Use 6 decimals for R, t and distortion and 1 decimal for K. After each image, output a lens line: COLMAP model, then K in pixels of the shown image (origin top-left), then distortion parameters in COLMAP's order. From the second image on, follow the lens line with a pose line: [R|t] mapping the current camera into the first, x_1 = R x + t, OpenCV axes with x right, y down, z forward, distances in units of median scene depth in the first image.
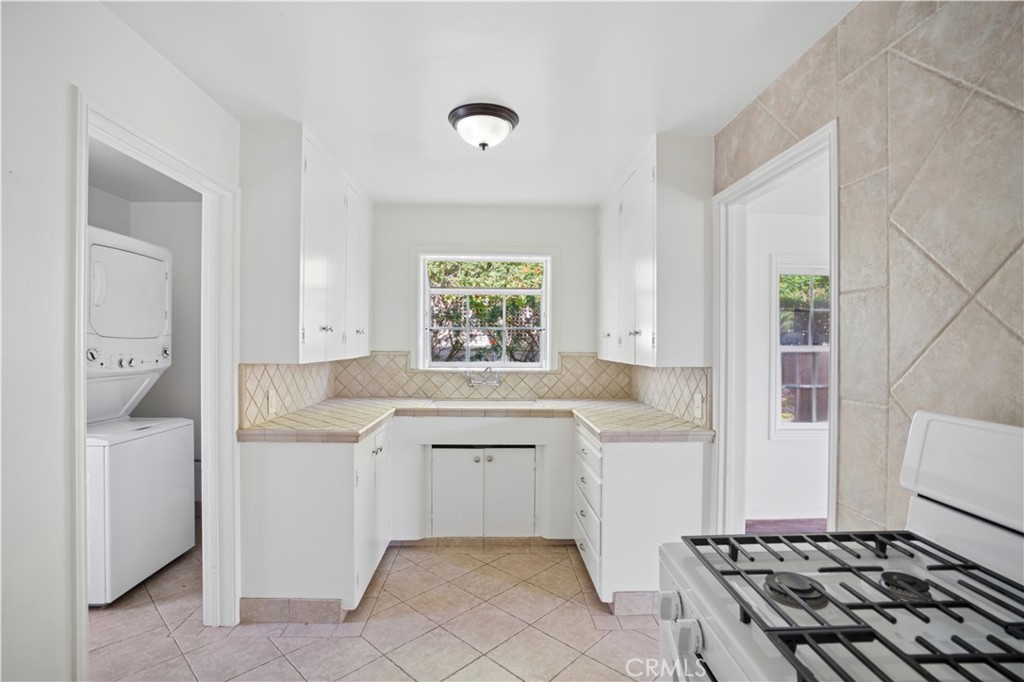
lens RADIAL K [[490.7, 0, 514.2], [0, 490.7, 339.6], [0, 0, 1]] dist [-0.049928, 0.017341]
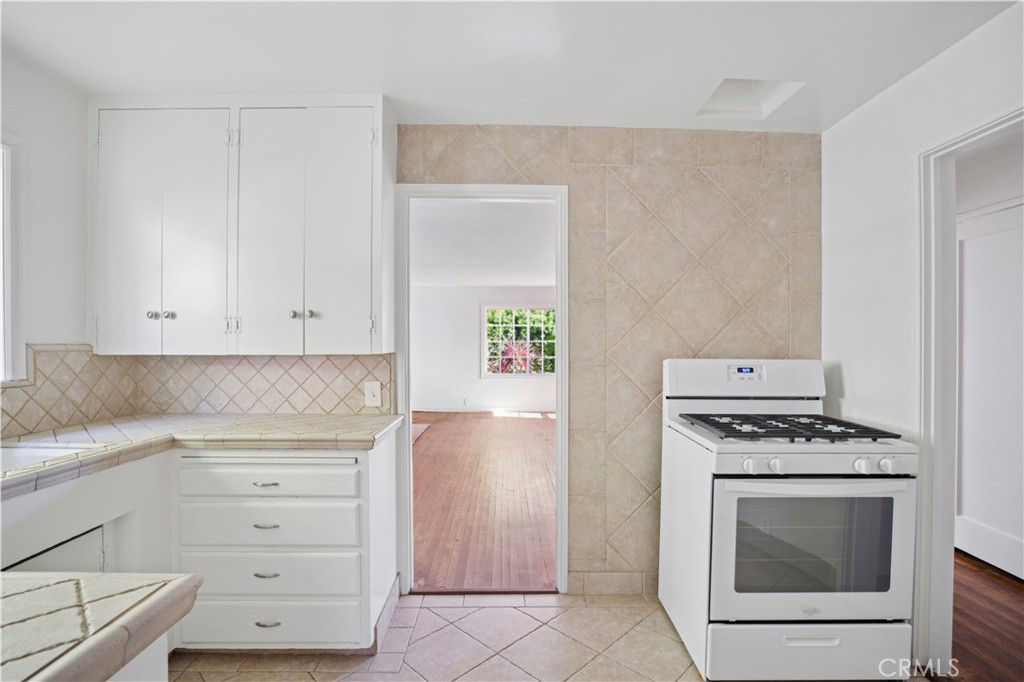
lens RADIAL K [[490.7, 0, 514.2], [0, 490.7, 339.6], [0, 0, 1]] dist [-0.049928, 0.017341]
pose [[0.015806, -0.004029, 0.999867, -0.944406], [-0.005081, 0.999979, 0.004109, 0.039010], [-0.999862, -0.005145, 0.015785, 1.157051]]
